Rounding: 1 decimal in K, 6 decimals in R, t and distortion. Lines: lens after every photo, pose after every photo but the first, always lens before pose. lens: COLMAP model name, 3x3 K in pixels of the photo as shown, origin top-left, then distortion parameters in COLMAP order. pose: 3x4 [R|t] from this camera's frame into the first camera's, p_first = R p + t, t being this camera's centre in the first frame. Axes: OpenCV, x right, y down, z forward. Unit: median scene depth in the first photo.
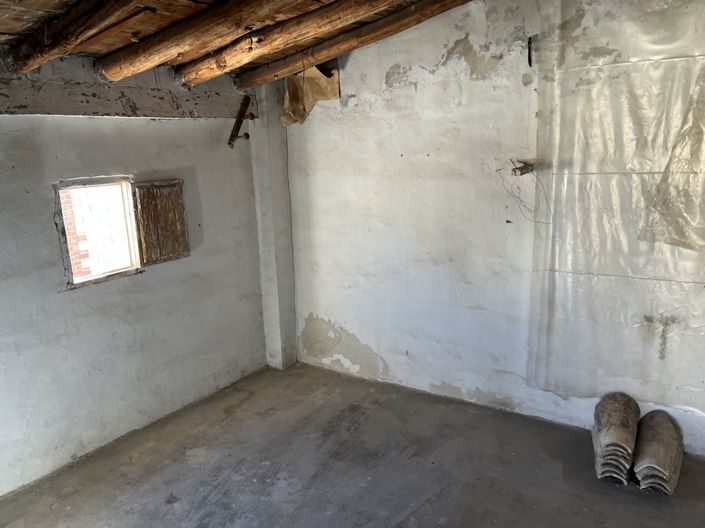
lens RADIAL K [[528.6, 0, 355.9], [0, 528.6, 263.9], [0, 0, 1]] dist [0.063885, -0.082478]
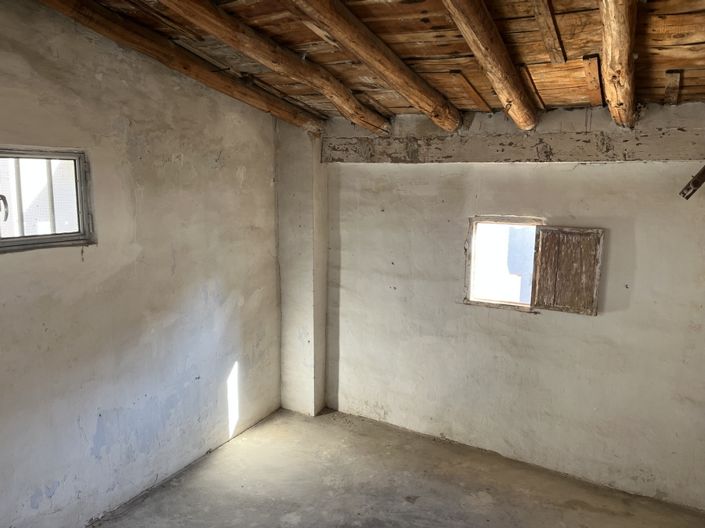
lens RADIAL K [[528.6, 0, 354.7], [0, 528.6, 265.1], [0, 0, 1]] dist [0.063885, -0.082478]
pose [[0.078396, 0.184991, -0.979608, 0.572475], [-0.243527, 0.956417, 0.161122, -0.158847], [0.966721, 0.225930, 0.120029, 0.558068]]
